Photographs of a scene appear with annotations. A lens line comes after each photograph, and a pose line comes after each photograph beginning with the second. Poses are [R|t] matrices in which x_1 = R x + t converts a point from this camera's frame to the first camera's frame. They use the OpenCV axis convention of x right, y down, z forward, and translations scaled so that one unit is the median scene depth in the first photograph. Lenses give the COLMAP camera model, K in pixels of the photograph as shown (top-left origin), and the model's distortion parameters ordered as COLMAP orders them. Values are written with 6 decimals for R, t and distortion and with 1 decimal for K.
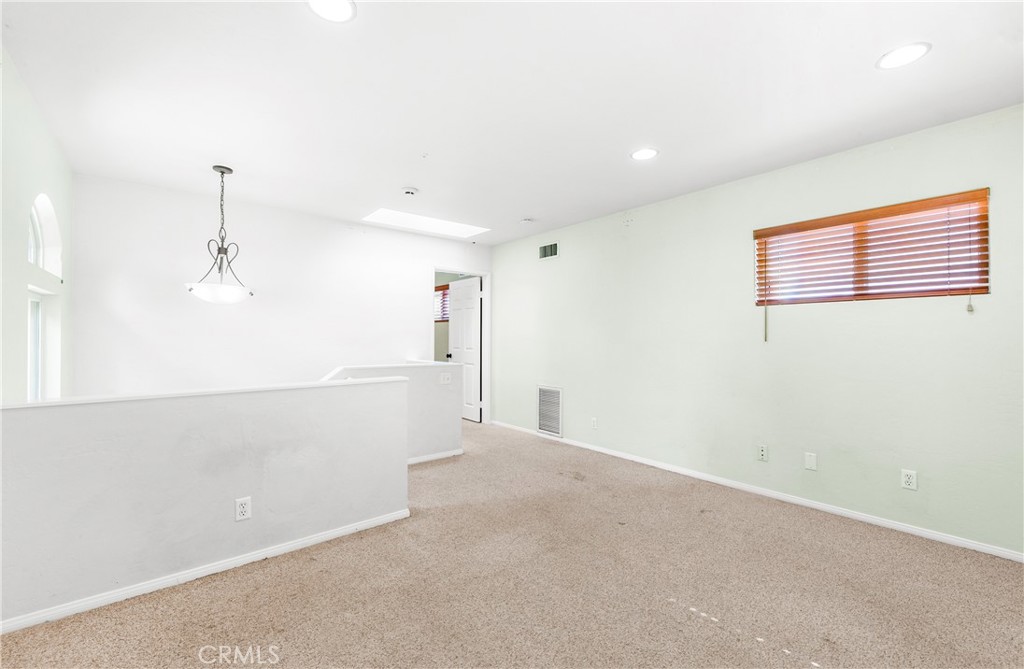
lens RADIAL K [[417.9, 0, 512.1], [0, 417.9, 336.1], [0, 0, 1]] dist [-0.002292, -0.000153]
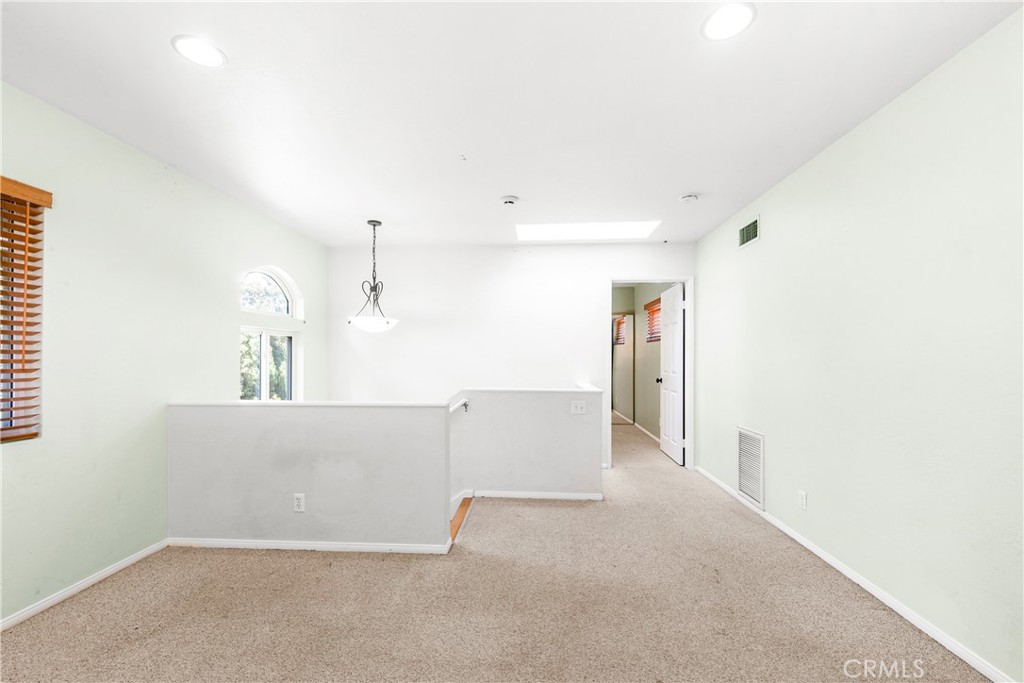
lens RADIAL K [[415.7, 0, 488.1], [0, 415.7, 355.6], [0, 0, 1]] dist [0.002050, -0.001115]
pose [[0.729454, -0.005974, -0.684004, 0.386121], [0.003617, 0.999982, -0.004877, -0.001436], [0.684021, 0.001084, 0.729462, 0.335756]]
